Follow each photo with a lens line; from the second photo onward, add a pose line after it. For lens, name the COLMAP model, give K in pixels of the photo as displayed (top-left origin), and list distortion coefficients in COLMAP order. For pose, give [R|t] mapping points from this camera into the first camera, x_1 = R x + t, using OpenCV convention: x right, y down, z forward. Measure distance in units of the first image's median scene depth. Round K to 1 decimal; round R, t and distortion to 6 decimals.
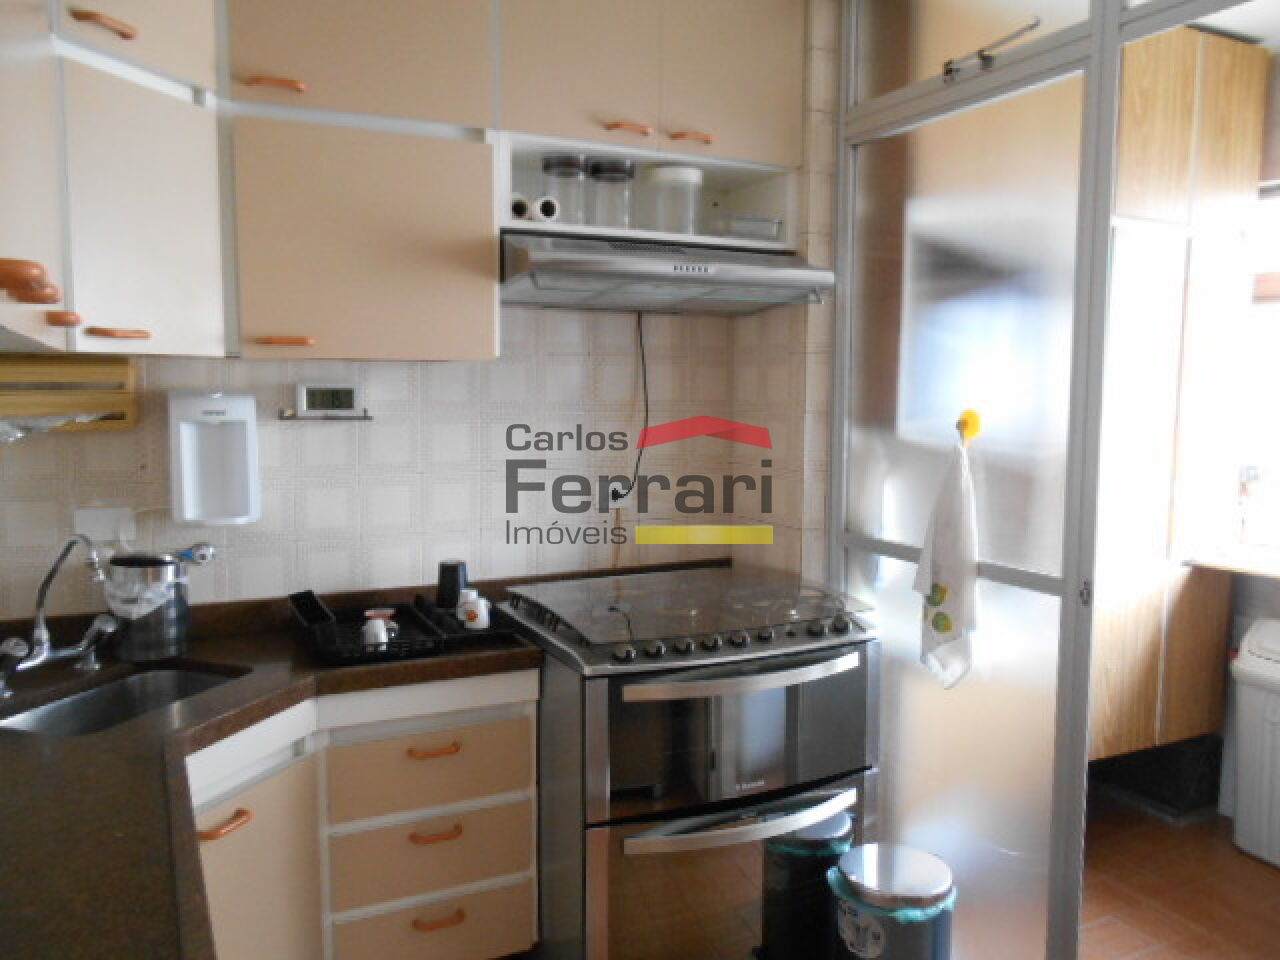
lens RADIAL K [[988.8, 0, 640.0], [0, 988.8, 480.0], [0, 0, 1]] dist [-0.021338, 0.009540]
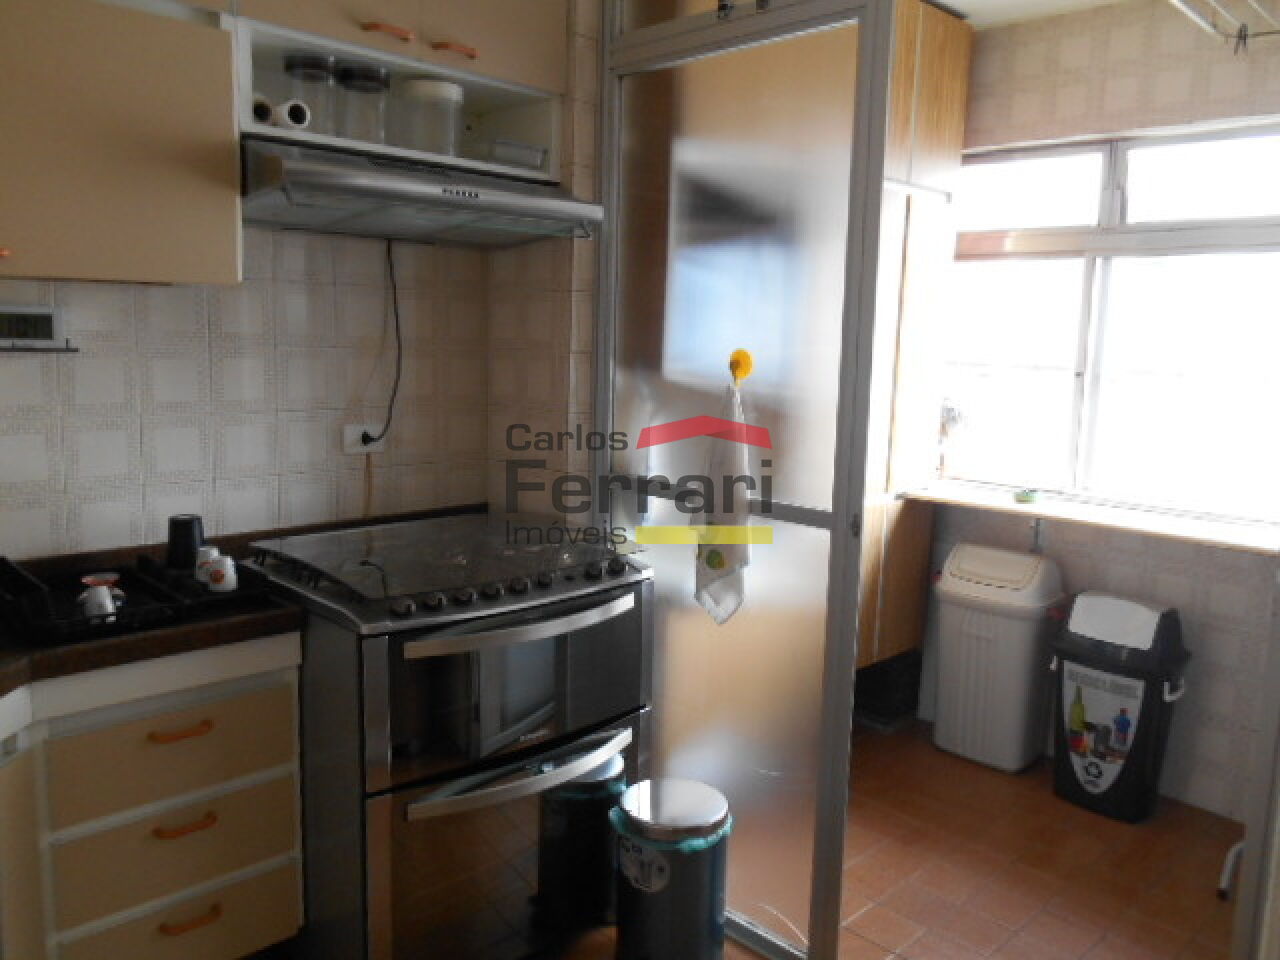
lens RADIAL K [[992.6, 0, 640.0], [0, 992.6, 480.0], [0, 0, 1]] dist [-0.017946, 0.011757]
pose [[0.953184, -0.022604, 0.301545, -0.072164], [0.006351, 0.998479, 0.054773, 0.005216], [-0.302325, -0.050294, 0.951877, 0.047370]]
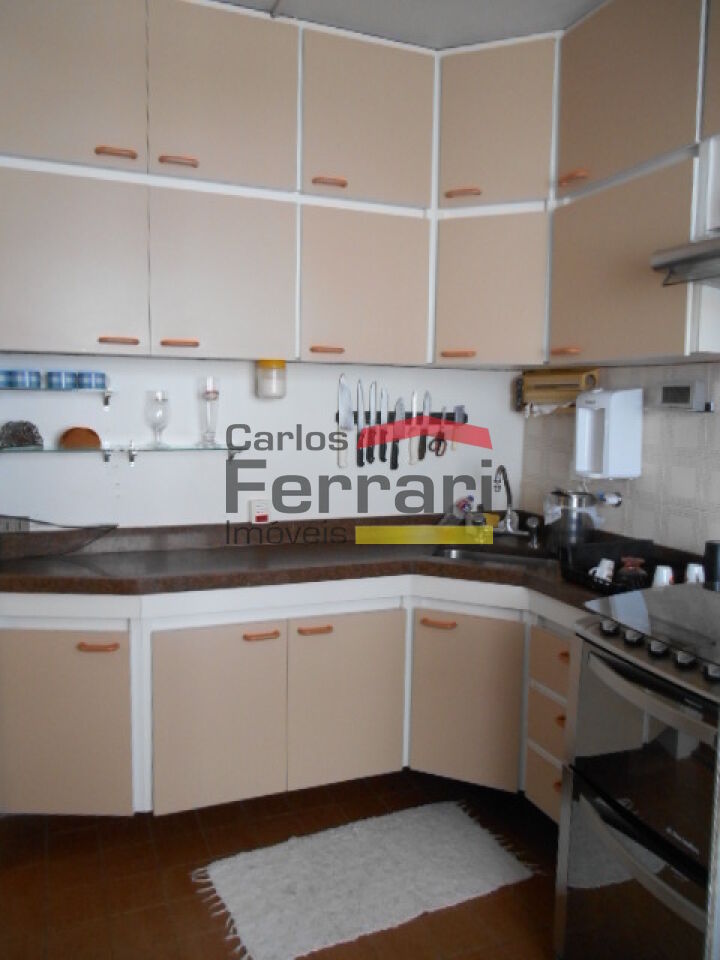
lens RADIAL K [[741.6, 0, 360.0], [0, 741.6, 480.0], [0, 0, 1]] dist [-0.021338, 0.009540]
pose [[-0.084198, 0.096587, -0.991757, 0.666504], [-0.112395, 0.988019, 0.105765, -0.027032], [0.990090, 0.120374, -0.072333, 0.667810]]
